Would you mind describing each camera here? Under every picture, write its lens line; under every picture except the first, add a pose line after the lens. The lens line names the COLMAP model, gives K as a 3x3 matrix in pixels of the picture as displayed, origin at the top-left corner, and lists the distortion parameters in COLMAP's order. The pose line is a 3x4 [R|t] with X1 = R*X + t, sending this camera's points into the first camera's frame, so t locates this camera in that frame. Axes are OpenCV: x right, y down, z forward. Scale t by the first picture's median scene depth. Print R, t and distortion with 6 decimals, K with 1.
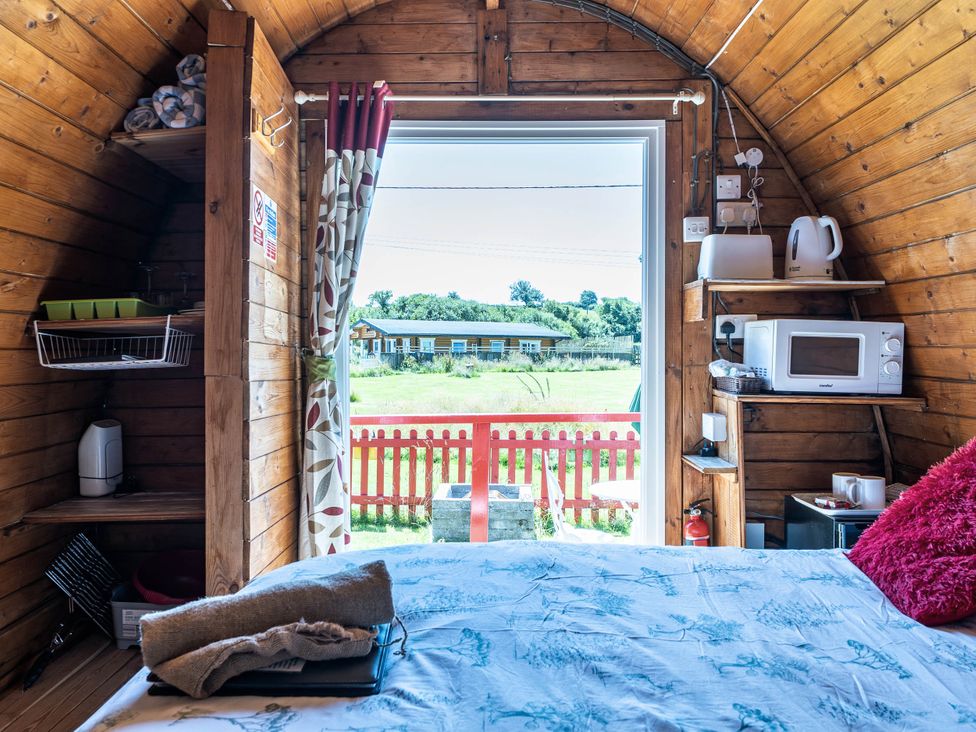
lens RADIAL K [[700.1, 0, 488.0], [0, 700.1, 366.0], [0, 0, 1]] dist [-0.001027, 0.001867]
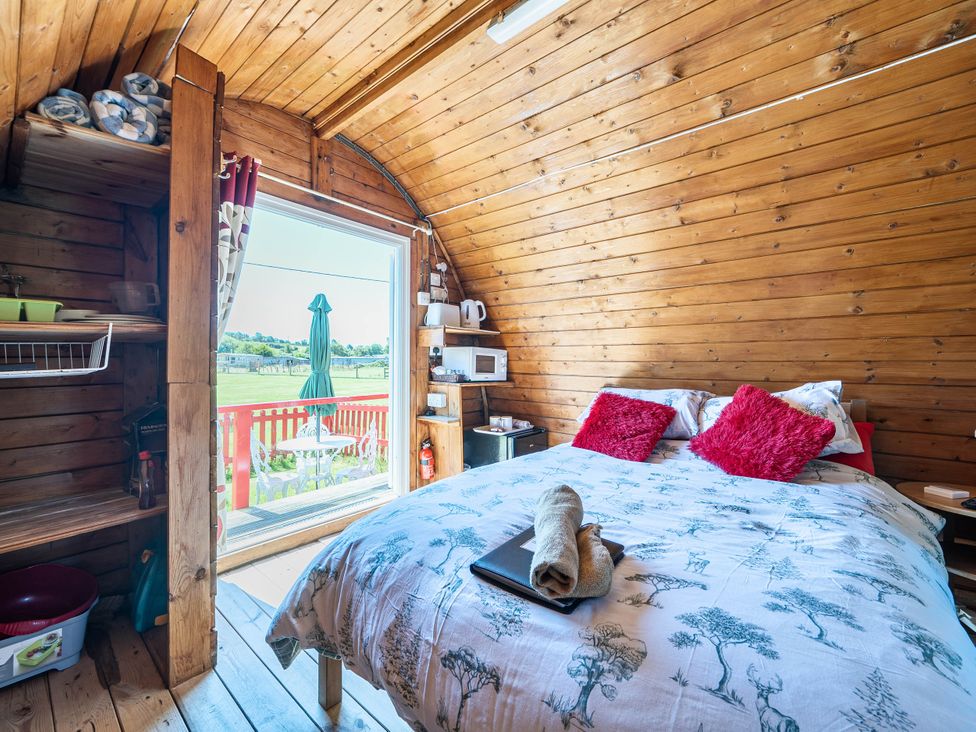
lens RADIAL K [[389.4, 0, 418.0], [0, 389.4, 365.5], [0, 0, 1]] dist [-0.002988, -0.000304]
pose [[0.686750, -0.002242, 0.726891, -0.560541], [0.009637, 0.999935, -0.006020, -0.005069], [-0.726830, 0.011139, 0.686727, 0.312933]]
